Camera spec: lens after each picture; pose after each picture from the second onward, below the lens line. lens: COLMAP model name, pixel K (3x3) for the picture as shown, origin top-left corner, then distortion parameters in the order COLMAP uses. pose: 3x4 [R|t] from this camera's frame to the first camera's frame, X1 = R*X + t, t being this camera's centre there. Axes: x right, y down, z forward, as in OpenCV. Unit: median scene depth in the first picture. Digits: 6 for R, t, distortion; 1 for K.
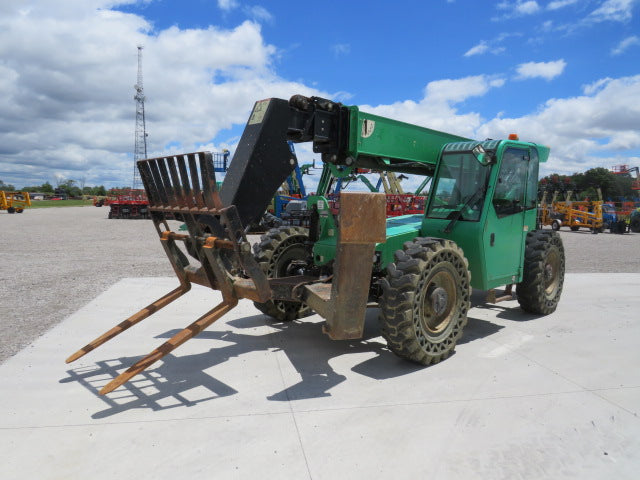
lens RADIAL K [[463.4, 0, 321.1], [0, 463.4, 243.0], [0, 0, 1]] dist [-0.010996, 0.001483]
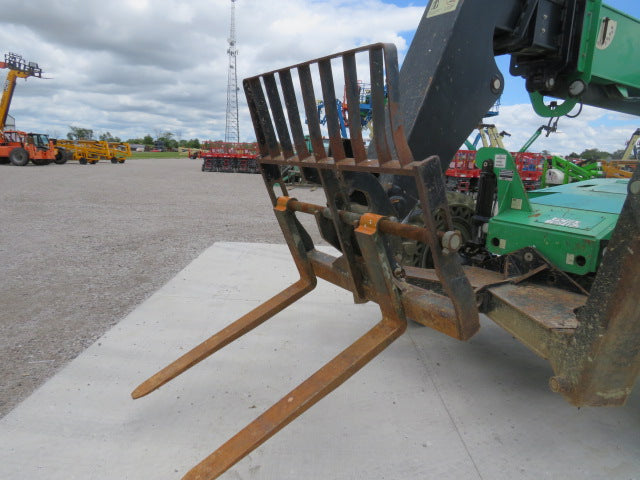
lens RADIAL K [[461.5, 0, 325.7], [0, 461.5, 240.7], [0, 0, 1]] dist [-0.002762, -0.001755]
pose [[0.984974, 0.051332, -0.164898, -0.136356], [-0.036612, 0.995169, 0.091100, -0.020146], [0.168777, -0.083694, 0.982094, 0.307798]]
